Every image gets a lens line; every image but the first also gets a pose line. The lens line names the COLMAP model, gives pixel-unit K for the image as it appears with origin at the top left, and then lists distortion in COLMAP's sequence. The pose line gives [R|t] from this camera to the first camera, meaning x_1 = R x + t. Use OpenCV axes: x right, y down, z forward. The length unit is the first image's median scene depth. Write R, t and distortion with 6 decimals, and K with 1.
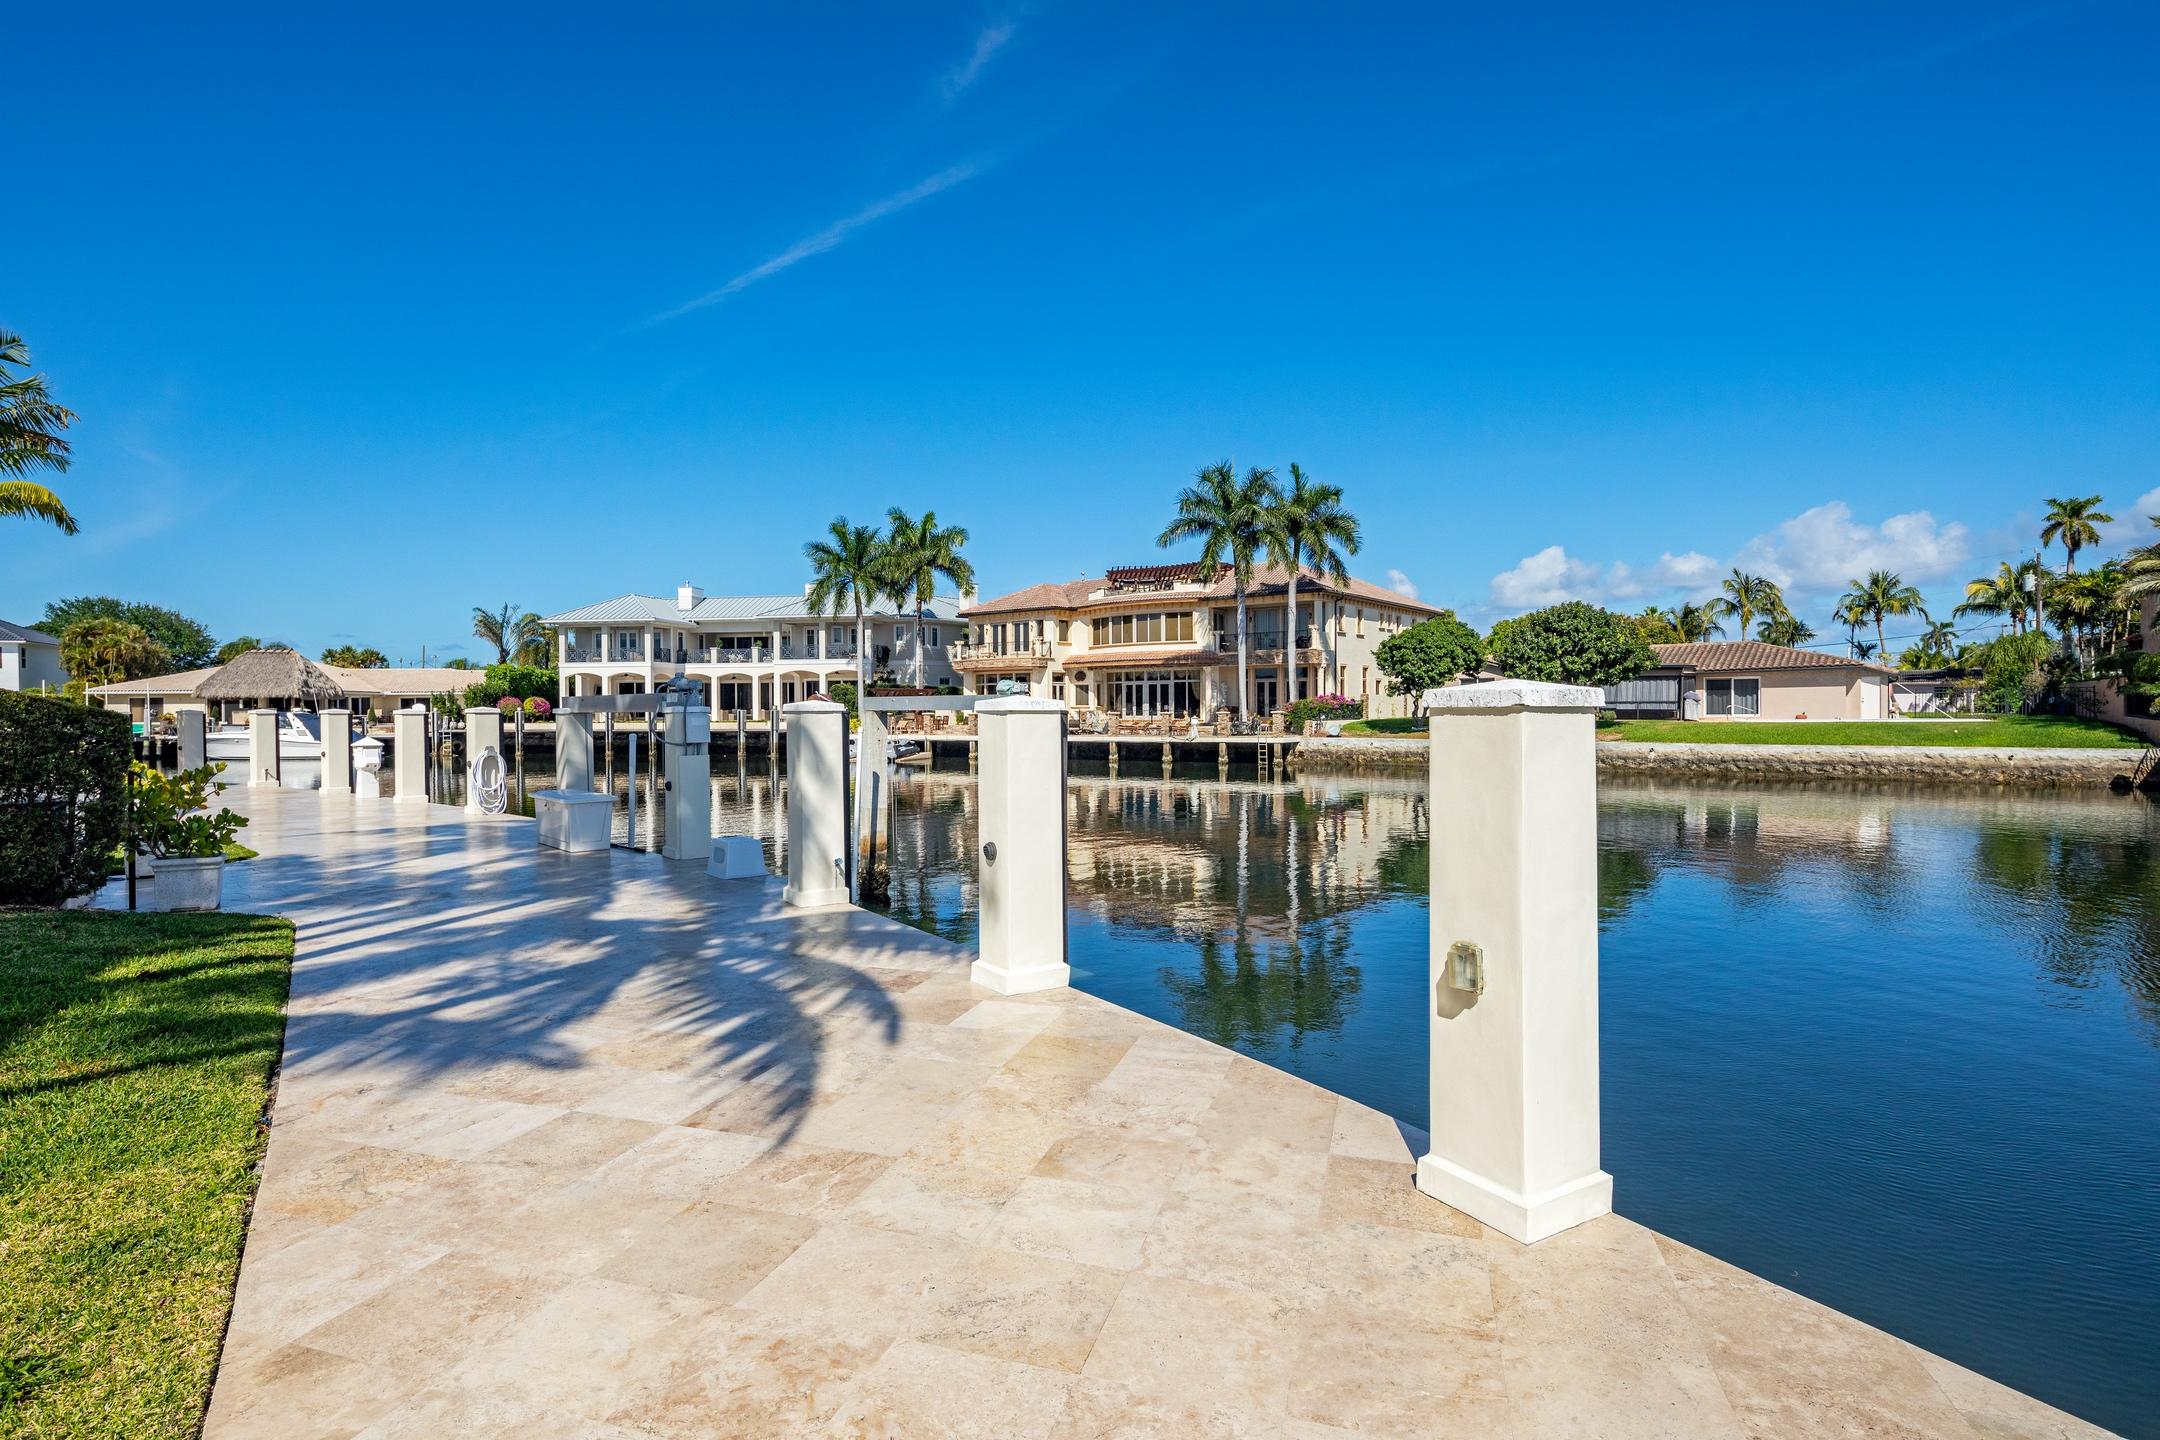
lens RADIAL K [[1042.8, 0, 1080.0], [0, 1042.8, 720.0], [0, 0, 1]] dist [0.000269, -0.000423]
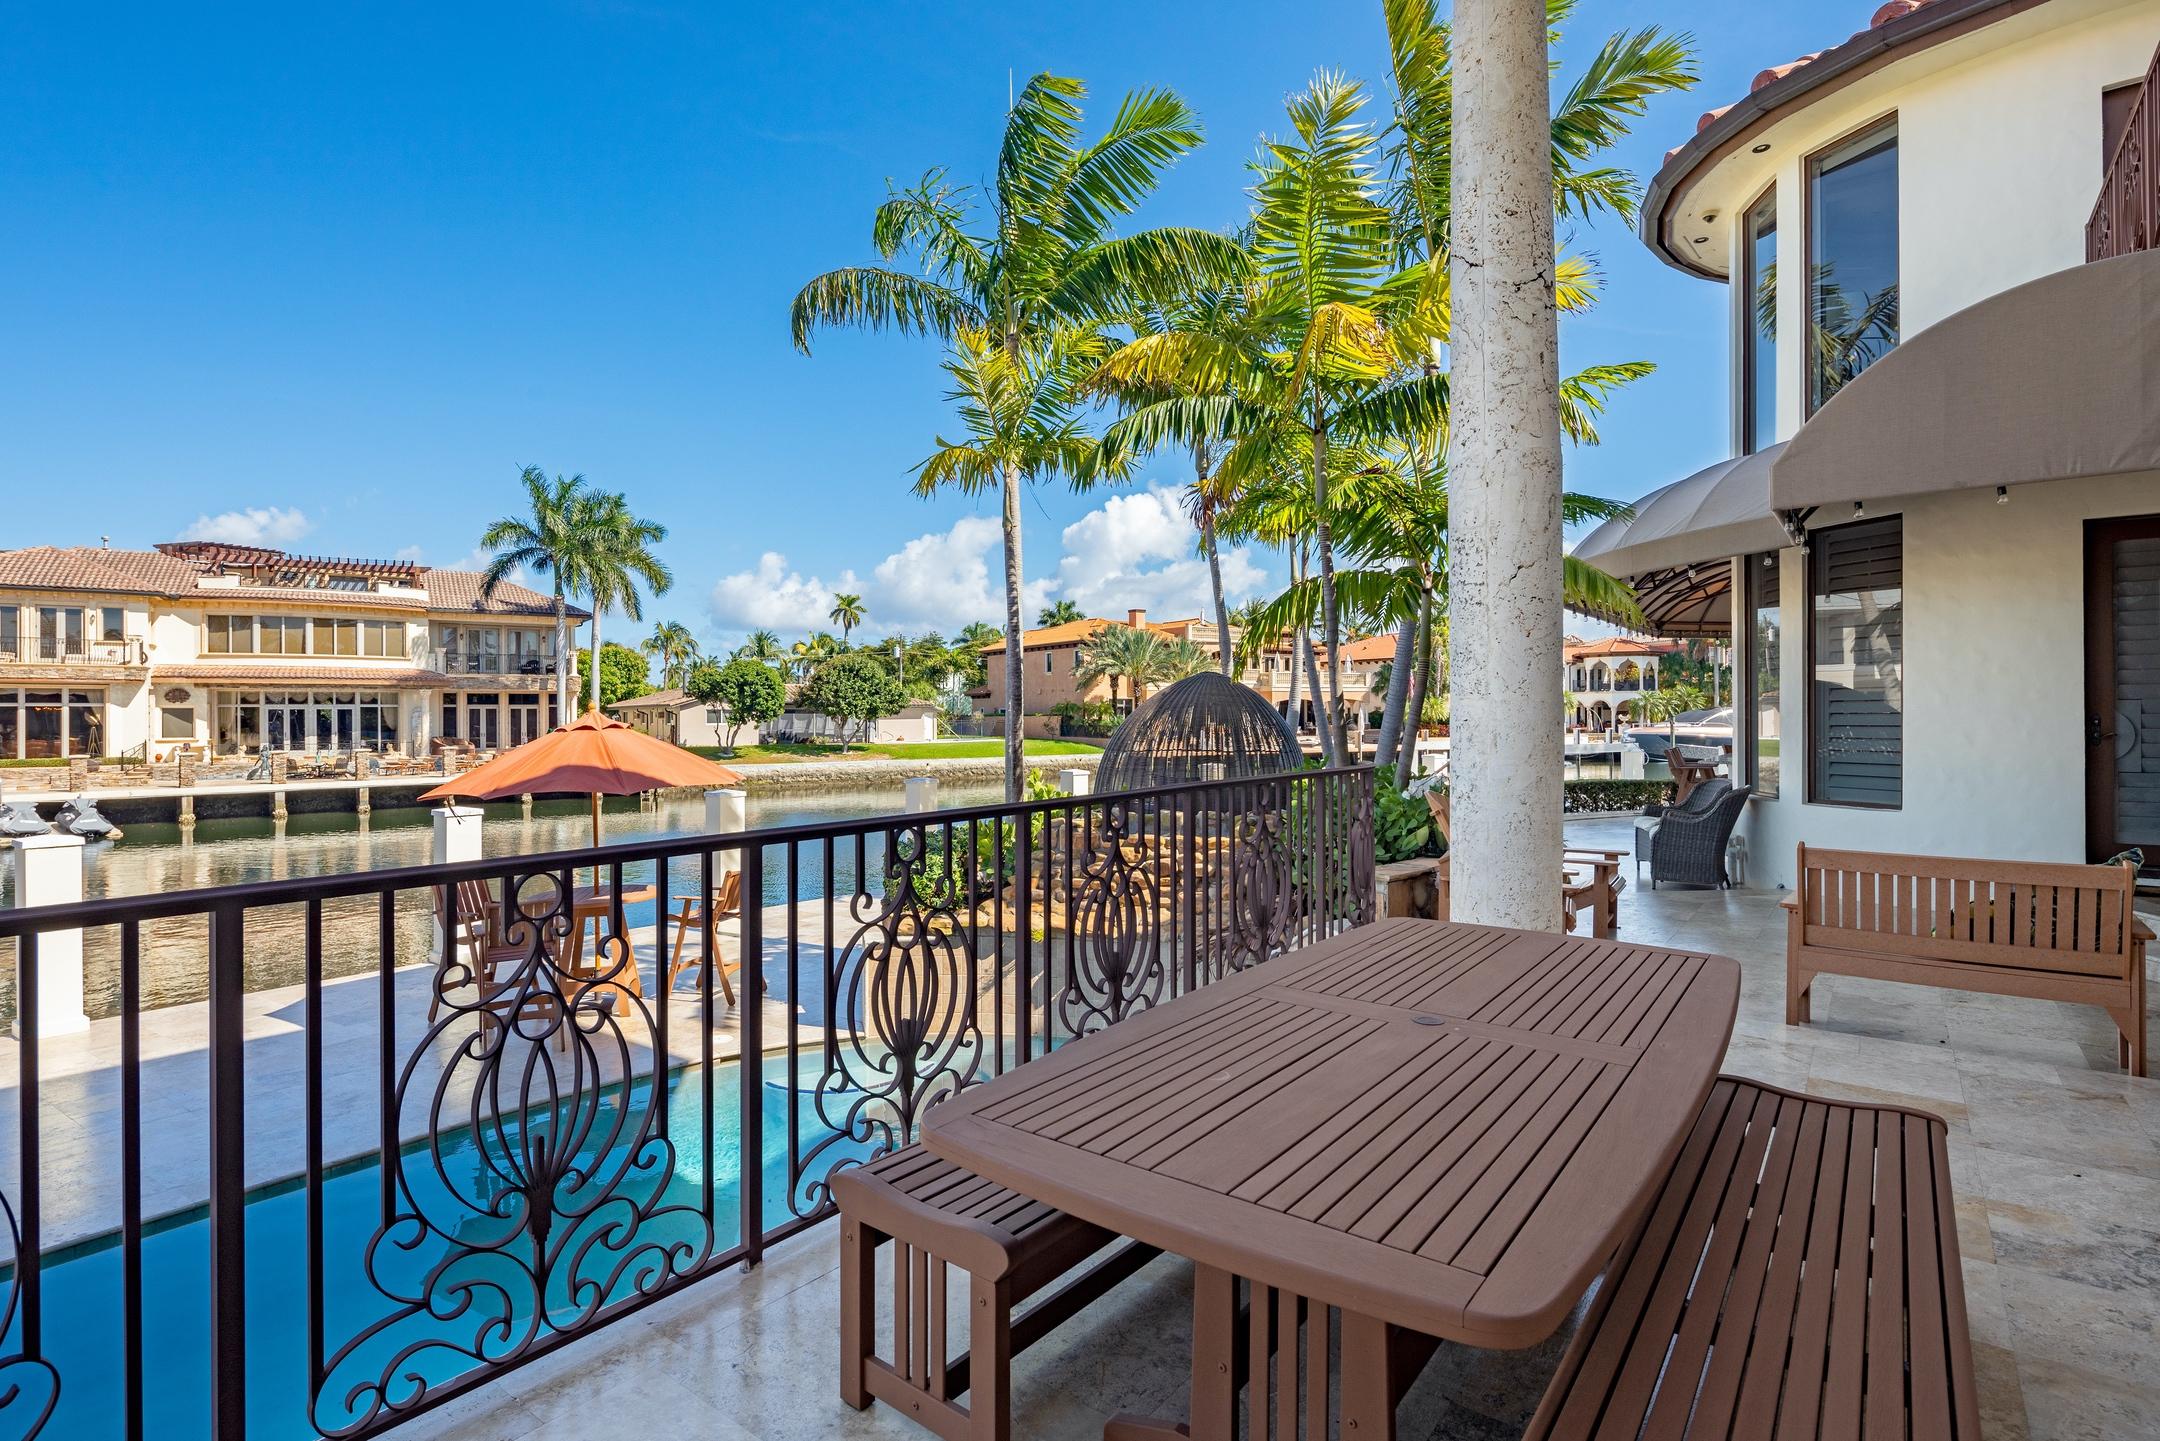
lens RADIAL K [[1072.8, 0, 1080.0], [0, 1072.8, 720.5], [0, 0, 1]] dist [-0.002191, -0.000338]
pose [[0.305084, 0.002217, 0.952323, -0.513532], [0.019265, 0.999778, -0.008499, -0.009245], [-0.952131, 0.020939, 0.304973, 0.233329]]
